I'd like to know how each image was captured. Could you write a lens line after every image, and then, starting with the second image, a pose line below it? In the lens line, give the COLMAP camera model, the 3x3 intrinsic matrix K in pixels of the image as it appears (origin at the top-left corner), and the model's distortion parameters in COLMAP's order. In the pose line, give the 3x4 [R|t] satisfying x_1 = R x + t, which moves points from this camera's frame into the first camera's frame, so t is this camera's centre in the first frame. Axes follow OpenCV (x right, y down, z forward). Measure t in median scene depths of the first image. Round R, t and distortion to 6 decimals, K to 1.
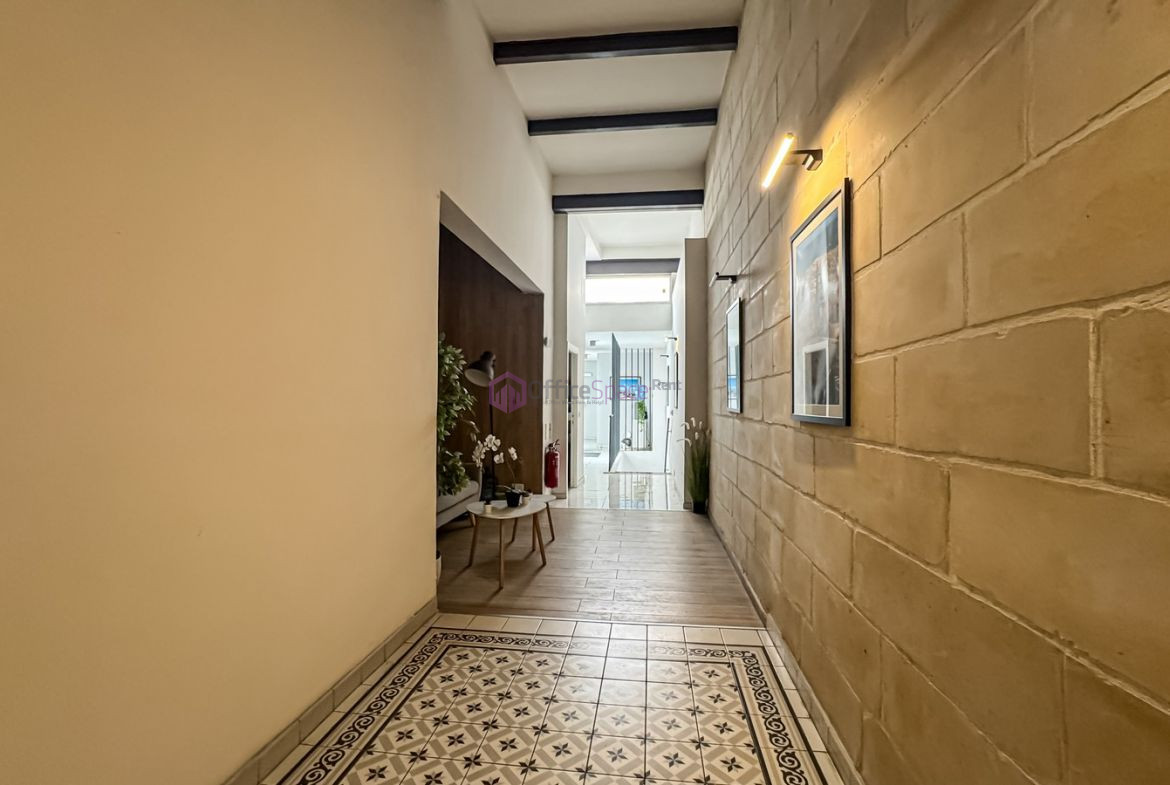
lens RADIAL K [[517.7, 0, 585.0], [0, 517.7, 392.5], [0, 0, 1]] dist [-0.012217, -0.000138]
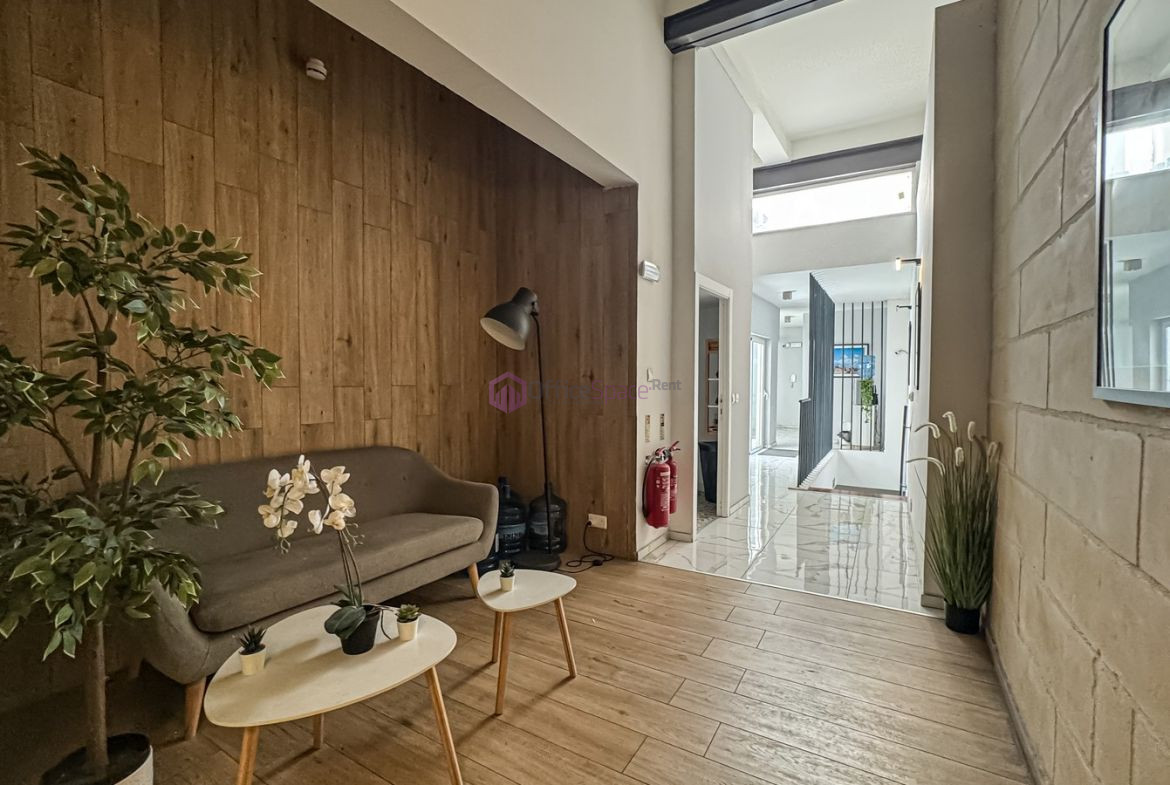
lens RADIAL K [[517.7, 0, 585.0], [0, 517.7, 392.5], [0, 0, 1]] dist [-0.012217, -0.000138]
pose [[0.912354, 0.008658, -0.409310, 0.081632], [0.007309, 0.999273, 0.037430, 0.011513], [0.409336, -0.037141, 0.911627, 0.373147]]
